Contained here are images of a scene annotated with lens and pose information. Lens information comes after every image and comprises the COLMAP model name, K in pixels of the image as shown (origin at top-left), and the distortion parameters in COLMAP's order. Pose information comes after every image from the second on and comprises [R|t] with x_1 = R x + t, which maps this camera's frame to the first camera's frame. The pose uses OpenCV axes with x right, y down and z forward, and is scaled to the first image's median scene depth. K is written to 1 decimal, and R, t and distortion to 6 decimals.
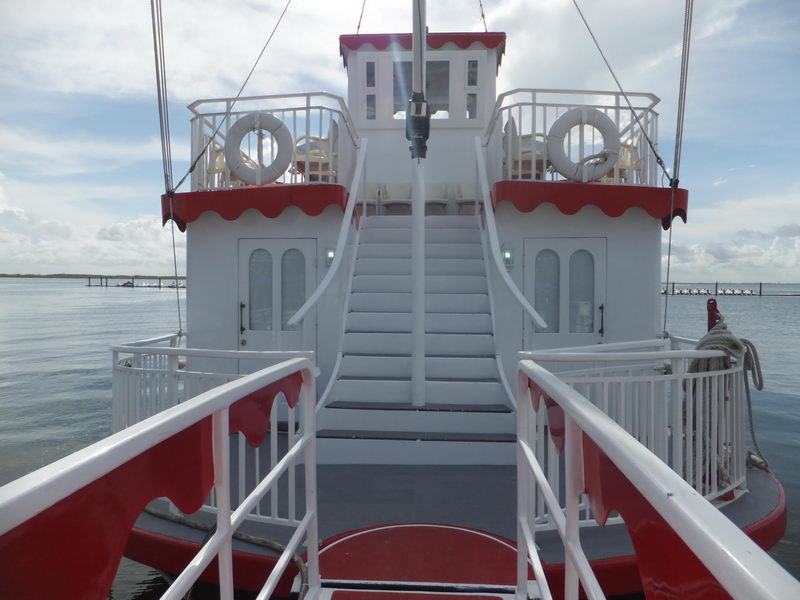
lens RADIAL K [[556.4, 0, 400.0], [0, 556.4, 300.0], [0, 0, 1]] dist [0.058930, 0.001127]
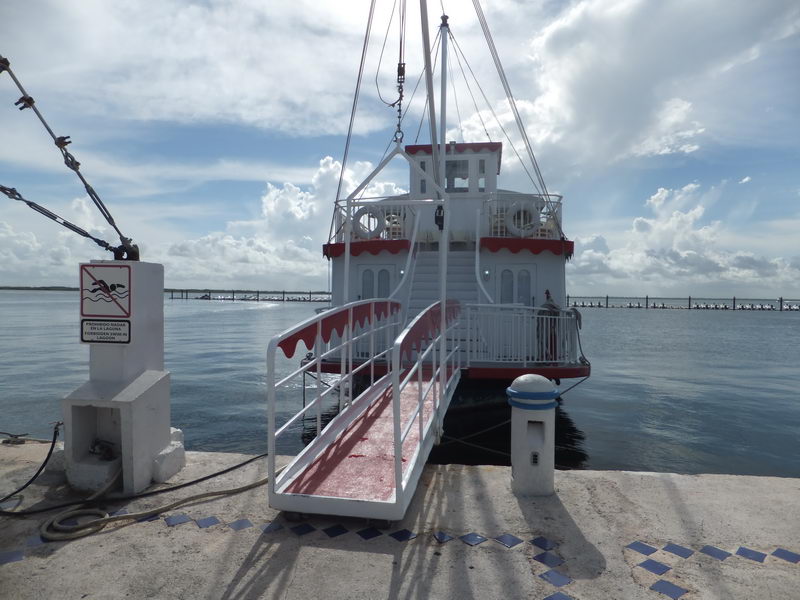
lens RADIAL K [[542.9, 0, 400.0], [0, 542.9, 300.0], [0, 0, 1]] dist [-0.049370, 0.003933]
pose [[0.995365, 0.006146, -0.095974, 0.054826], [-0.008634, 0.999637, -0.025529, 0.064363], [0.095782, 0.026239, 0.995056, -0.883040]]
